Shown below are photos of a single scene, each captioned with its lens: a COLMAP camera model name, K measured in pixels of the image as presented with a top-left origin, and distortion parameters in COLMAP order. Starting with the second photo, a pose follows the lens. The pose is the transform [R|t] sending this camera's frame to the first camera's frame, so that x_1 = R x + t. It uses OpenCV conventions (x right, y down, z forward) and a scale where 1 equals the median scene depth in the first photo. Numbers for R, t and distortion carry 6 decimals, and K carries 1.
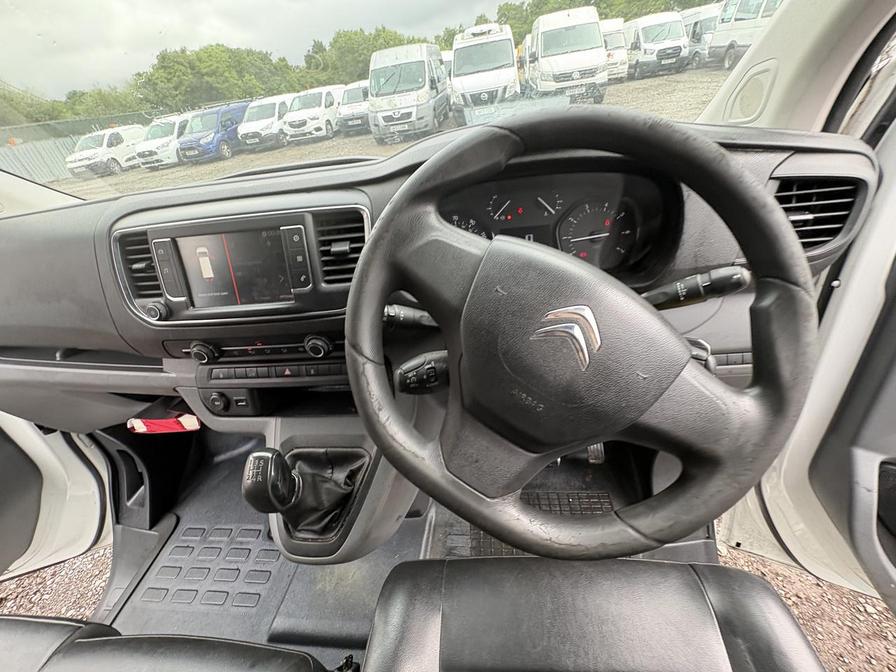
lens RADIAL K [[359.3, 0, 448.8], [0, 359.3, 337.8], [0, 0, 1]] dist [-0.015179, 0.005778]
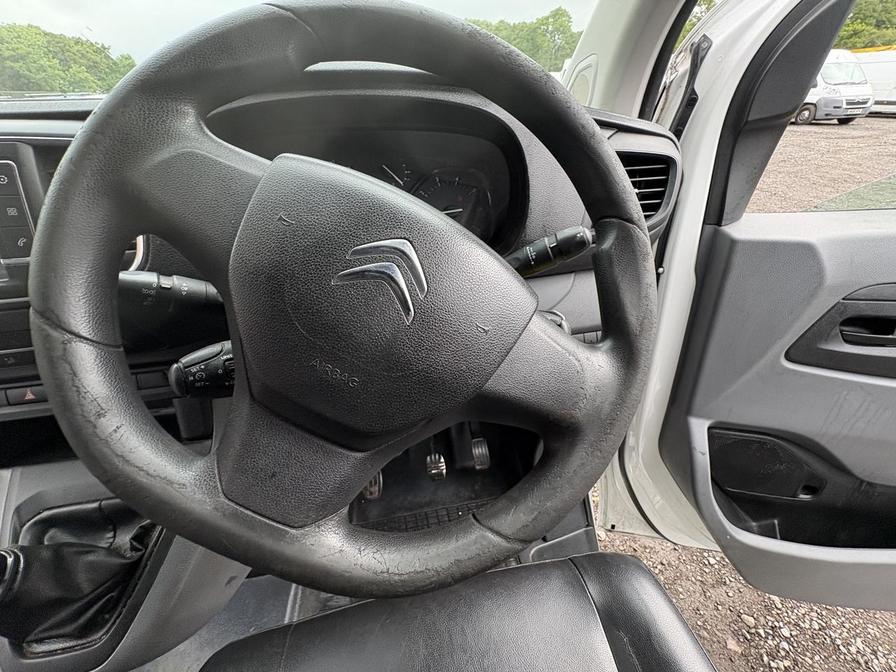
lens RADIAL K [[356.4, 0, 448.0], [0, 356.4, 336.0], [0, 0, 1]] dist [0.001091, -0.000530]
pose [[0.957479, -0.048919, 0.284325, 0.141690], [0.068964, 0.995758, -0.060916, 0.095236], [-0.280139, 0.077934, 0.956791, 0.159108]]
